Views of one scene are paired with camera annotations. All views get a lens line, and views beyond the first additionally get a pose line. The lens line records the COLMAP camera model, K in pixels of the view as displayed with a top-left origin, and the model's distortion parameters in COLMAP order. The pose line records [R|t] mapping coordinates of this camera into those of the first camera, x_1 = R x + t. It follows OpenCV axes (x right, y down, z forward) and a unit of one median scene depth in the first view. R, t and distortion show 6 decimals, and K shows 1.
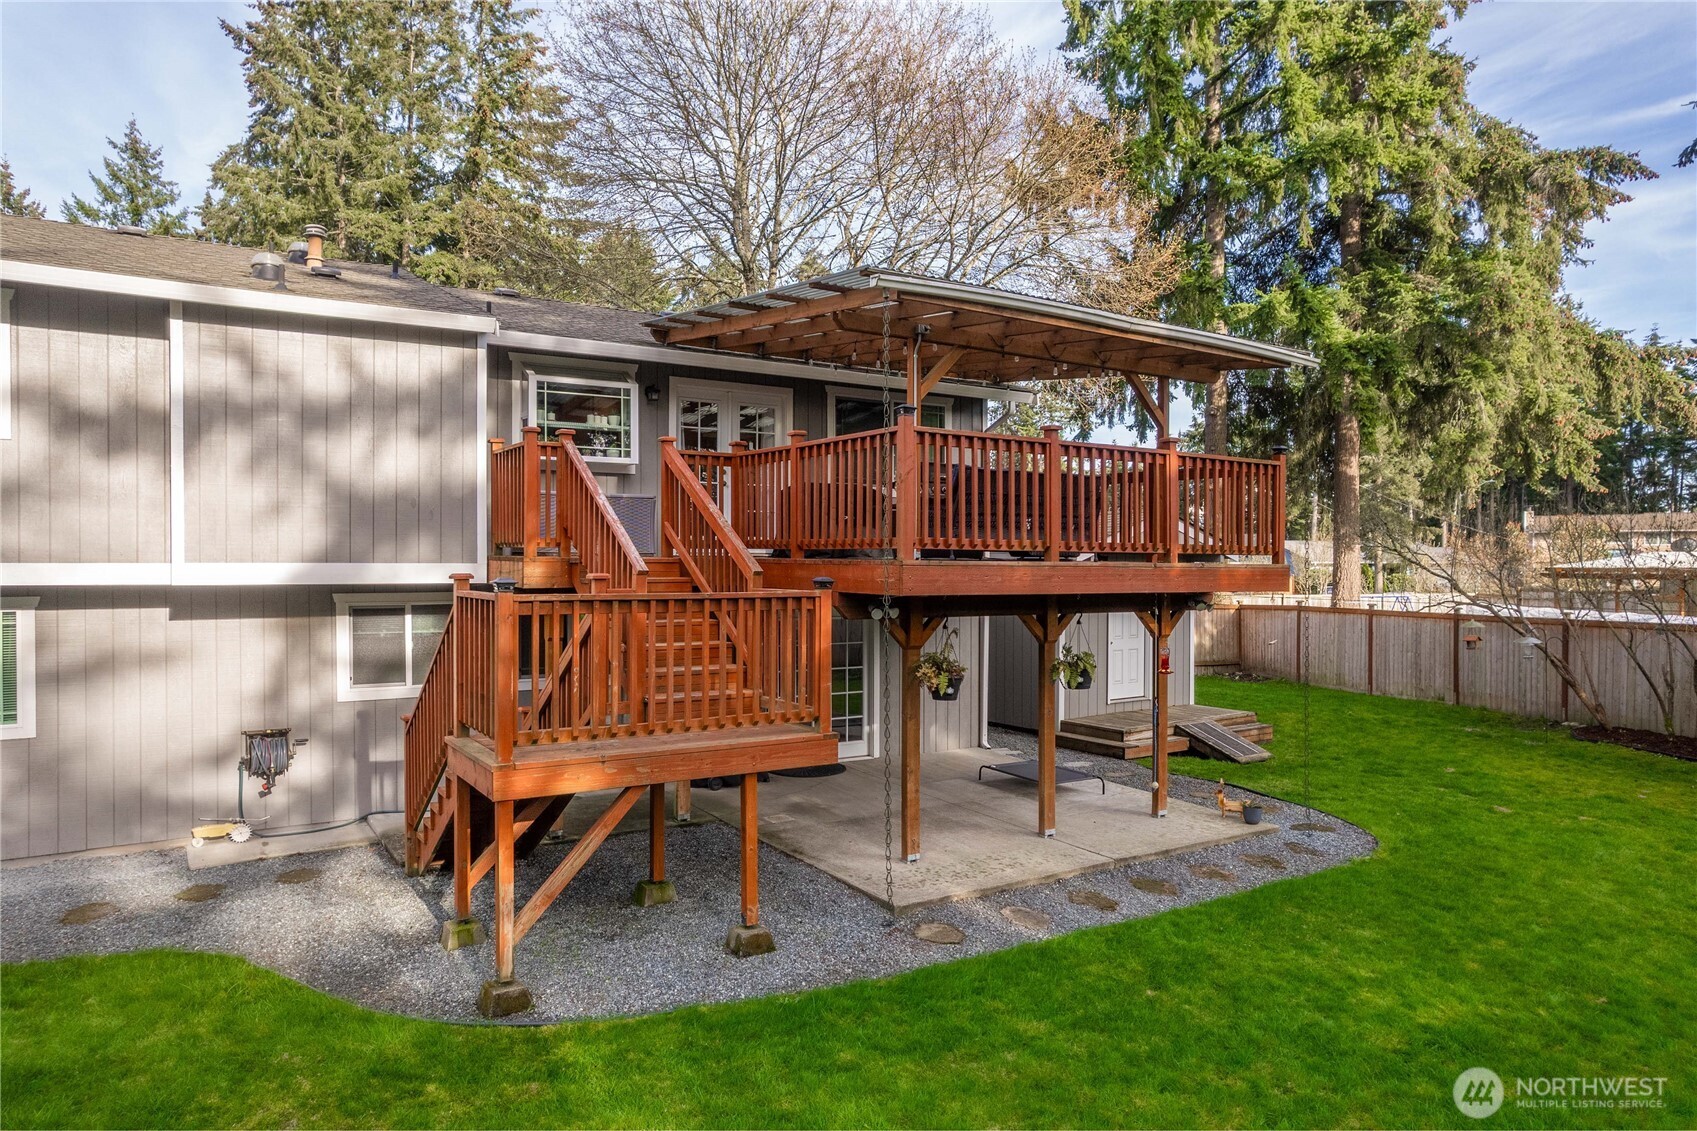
lens RADIAL K [[1114.9, 0, 848.5], [0, 1114.9, 565.5], [0, 0, 1]] dist [-0.086240, 0.083552]
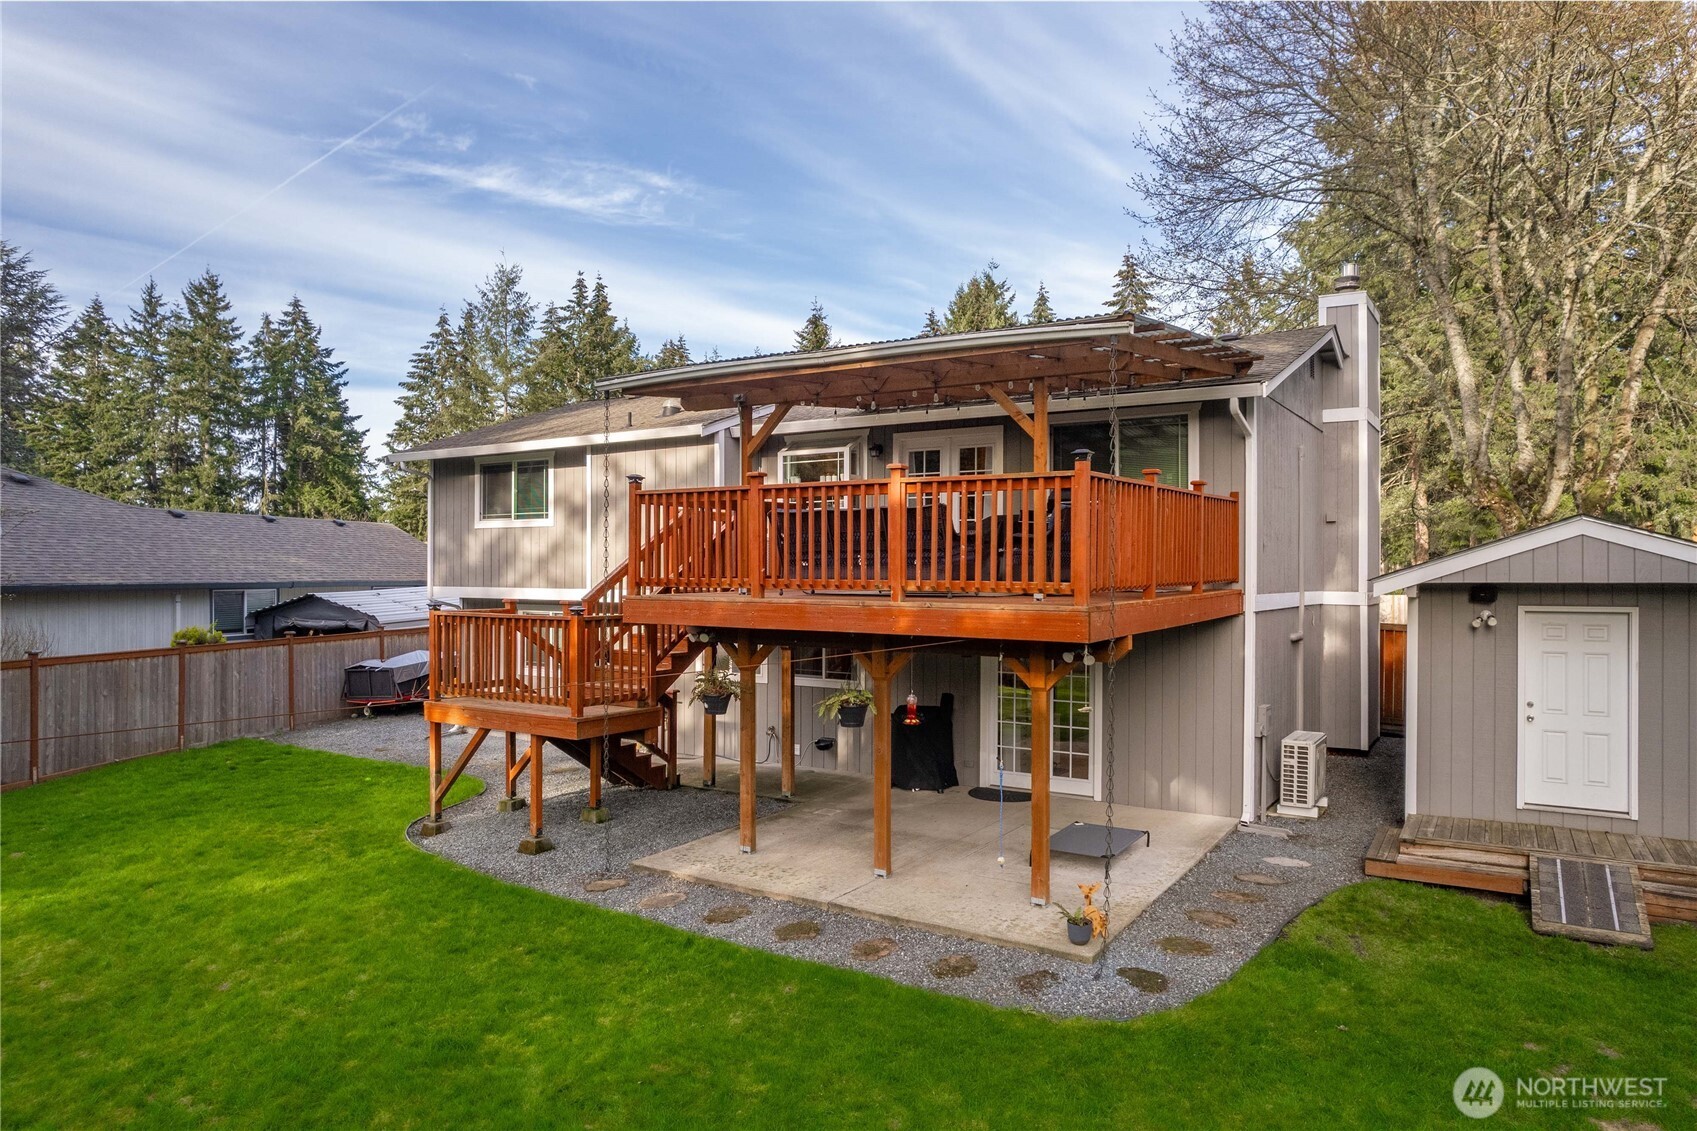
lens RADIAL K [[1068.9, 0, 804.3], [0, 1068.9, 567.6], [0, 0, 1]] dist [-0.082212, 0.069483]
pose [[0.397273, -0.006678, -0.917676, 1.068107], [-0.002833, 0.999960, -0.008503, -0.022985], [0.917696, 0.005978, 0.397238, 0.585064]]
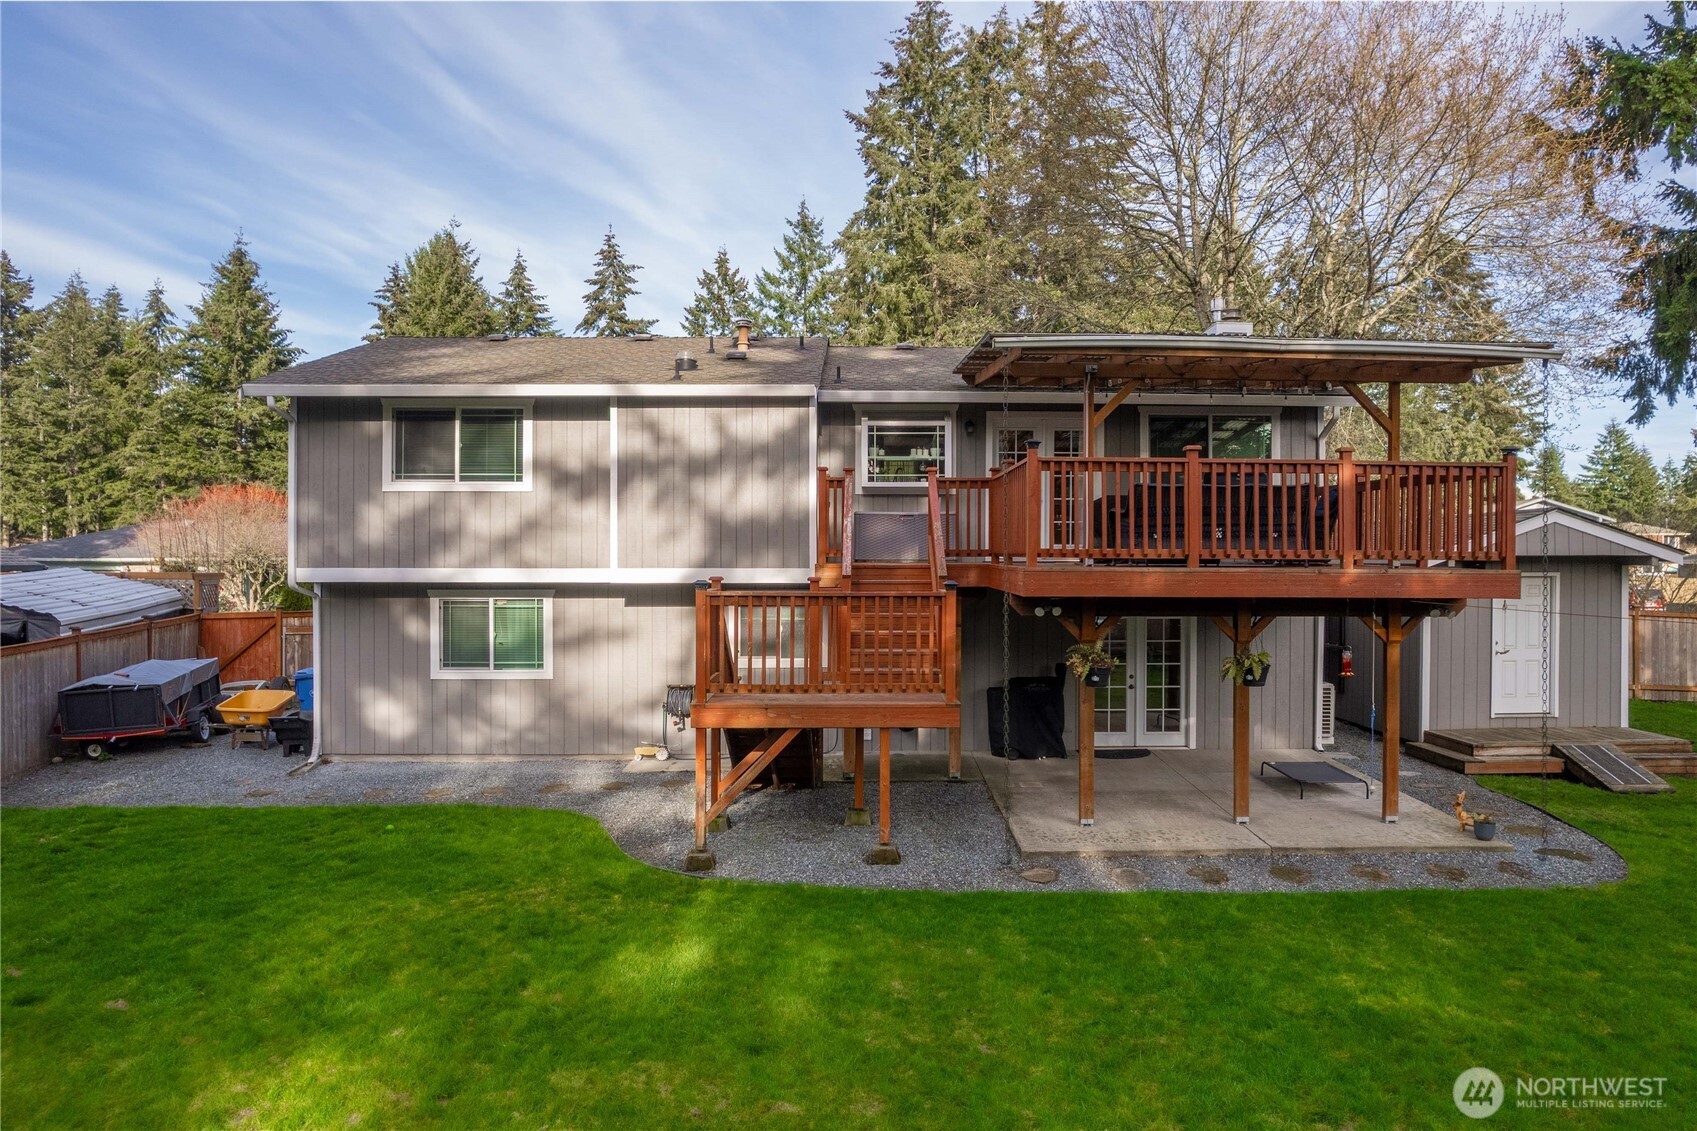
lens RADIAL K [[1114.9, 0, 848.5], [0, 1114.9, 565.5], [0, 0, 1]] dist [-0.086240, 0.083552]
pose [[0.843144, -0.000931, -0.537687, 0.453930], [0.000800, 1.000000, -0.000476, -0.005539], [0.537687, -0.000029, 0.843144, -0.111814]]
